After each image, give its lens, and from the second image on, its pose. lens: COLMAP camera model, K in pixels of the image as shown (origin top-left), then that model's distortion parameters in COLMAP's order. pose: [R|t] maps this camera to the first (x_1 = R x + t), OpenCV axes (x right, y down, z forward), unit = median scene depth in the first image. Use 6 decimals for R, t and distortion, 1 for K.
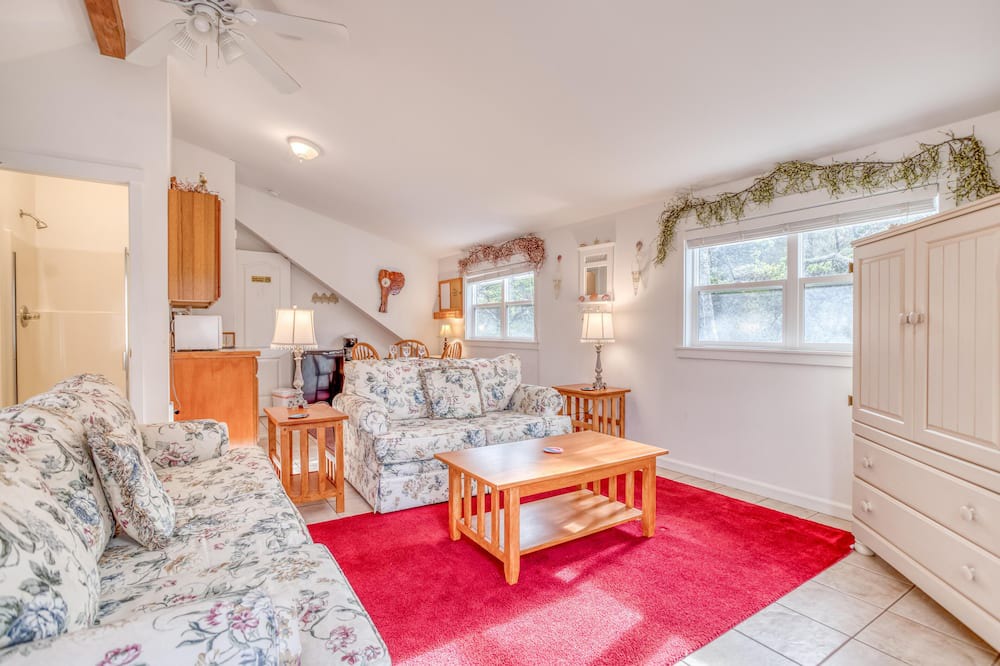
lens RADIAL K [[482.5, 0, 500.6], [0, 482.5, 327.9], [0, 0, 1]] dist [-0.028708, 0.000056]
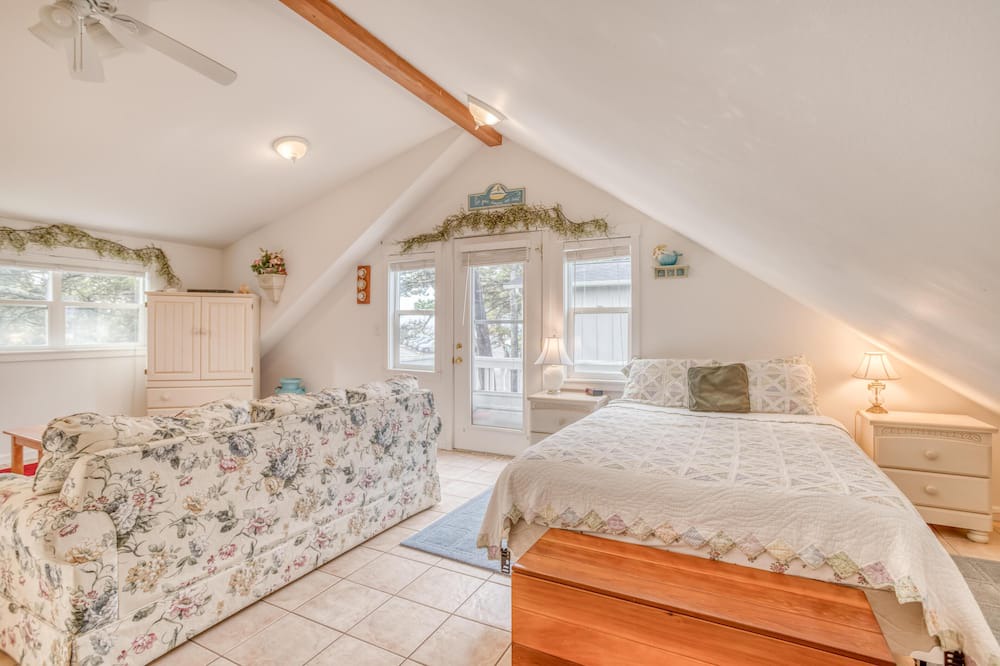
lens RADIAL K [[482.5, 0, 500.6], [0, 482.5, 327.9], [0, 0, 1]] dist [-0.028708, 0.000056]
pose [[-0.503747, 0.002276, 0.863848, -1.375381], [0.004166, 0.999991, -0.000205, -0.016250], [-0.863841, 0.003496, -0.503752, 0.566228]]
